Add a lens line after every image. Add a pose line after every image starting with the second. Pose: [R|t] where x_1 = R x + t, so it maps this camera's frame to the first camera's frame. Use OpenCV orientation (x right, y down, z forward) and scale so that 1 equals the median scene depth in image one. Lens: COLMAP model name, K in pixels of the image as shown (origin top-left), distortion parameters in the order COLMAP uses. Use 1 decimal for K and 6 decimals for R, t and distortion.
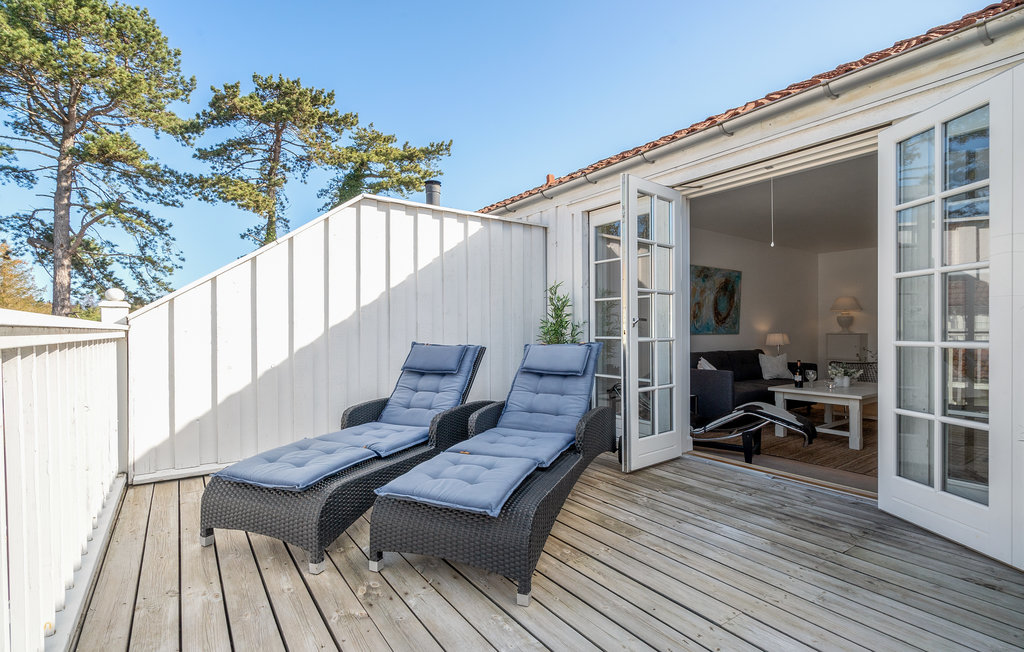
lens RADIAL K [[474.7, 0, 518.6], [0, 474.7, 349.4], [0, 0, 1]] dist [-0.000797, -0.000037]
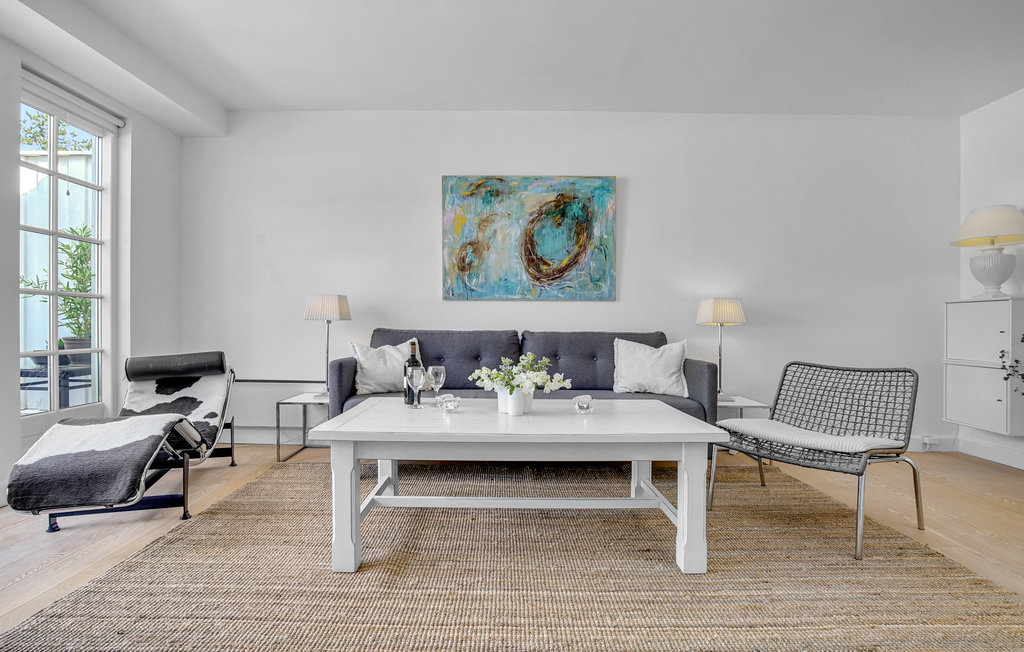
lens RADIAL K [[484.0, 0, 511.5], [0, 484.0, 328.0], [0, 0, 1]] dist [-0.018142, 0.000260]
pose [[0.815721, 0.014486, -0.578264, 0.713298], [-0.028812, 0.999463, -0.015606, 0.008405], [0.577727, 0.029391, 0.815700, 0.547421]]
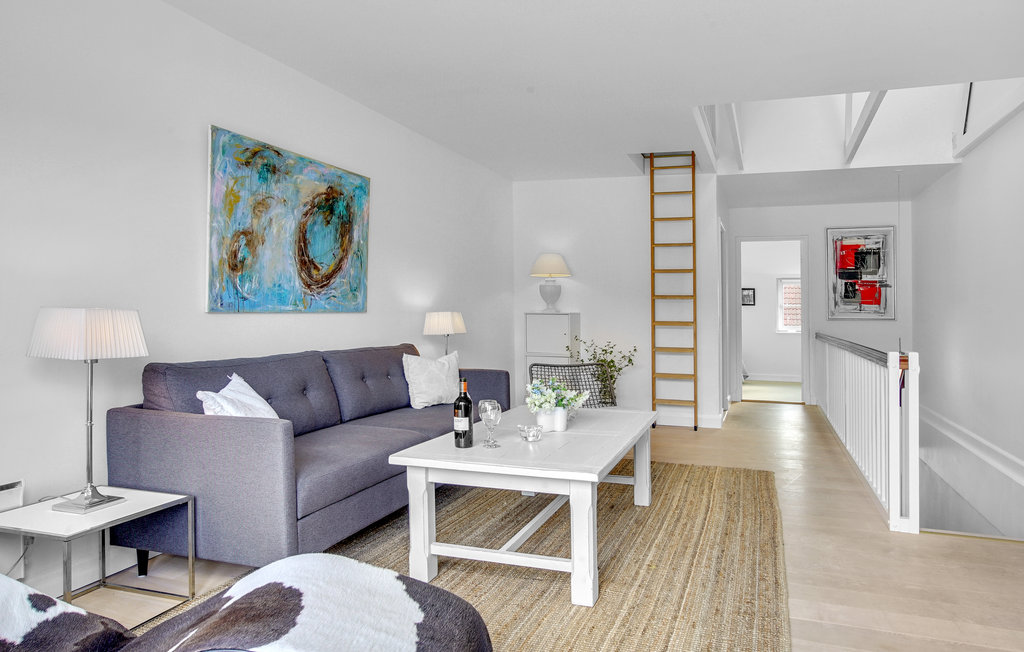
lens RADIAL K [[601.2, 0, 513.1], [0, 601.2, 318.2], [0, 0, 1]] dist [-0.001710, -0.000055]
pose [[0.851650, 0.003170, 0.524101, 0.294152], [0.008923, 0.999749, -0.020545, -0.014005], [-0.524035, 0.022174, 0.851408, 0.445724]]
